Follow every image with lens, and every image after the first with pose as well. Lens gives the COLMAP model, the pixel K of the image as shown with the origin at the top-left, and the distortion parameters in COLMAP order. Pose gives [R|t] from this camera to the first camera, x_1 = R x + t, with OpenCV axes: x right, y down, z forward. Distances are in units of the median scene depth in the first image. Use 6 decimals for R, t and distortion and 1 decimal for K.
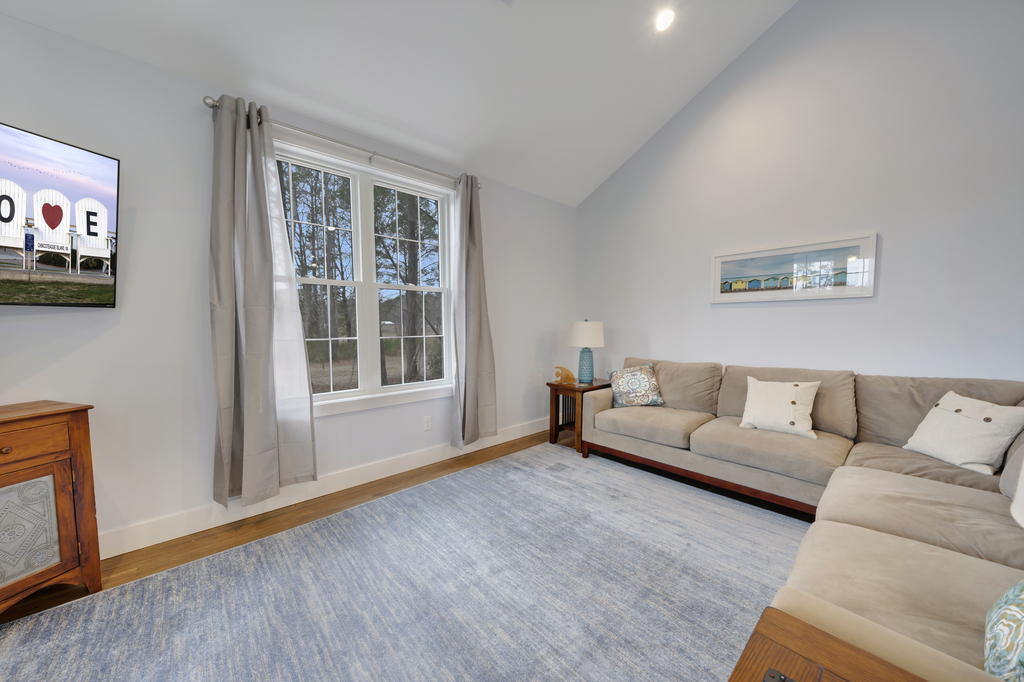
lens RADIAL K [[392.3, 0, 576.5], [0, 392.3, 343.7], [0, 0, 1]] dist [-0.000555, -0.000095]
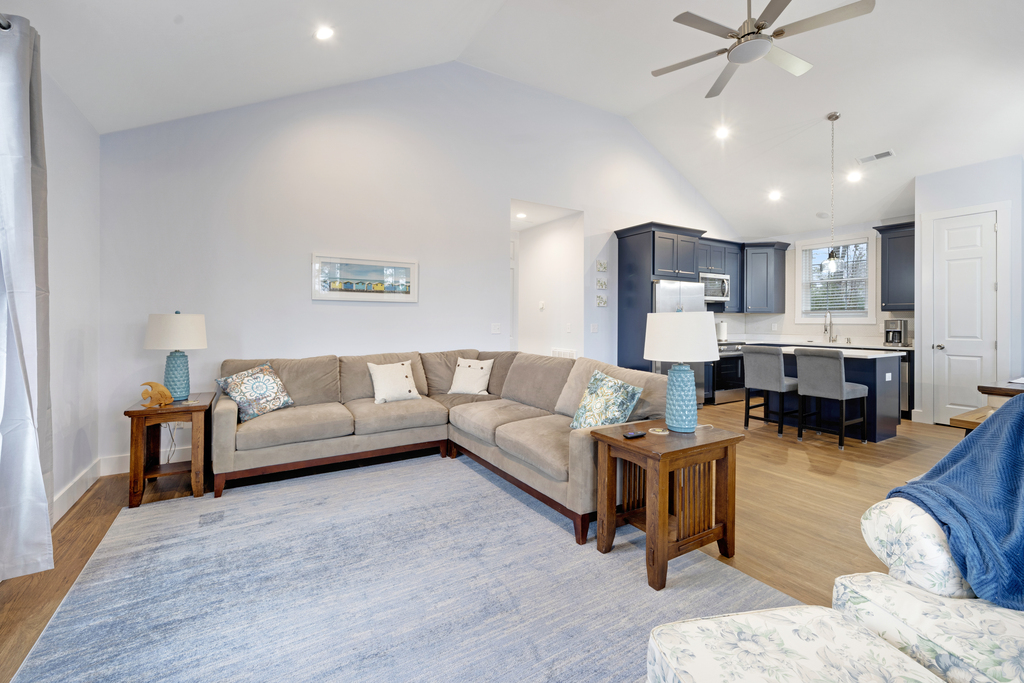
lens RADIAL K [[428.4, 0, 506.0], [0, 428.4, 318.1], [0, 0, 1]] dist [-0.005357, -0.000373]
pose [[0.170901, 0.013711, 0.985193, -0.833714], [0.043767, 0.998811, -0.021493, -0.008355], [-0.984316, 0.046792, 0.170097, 0.371192]]
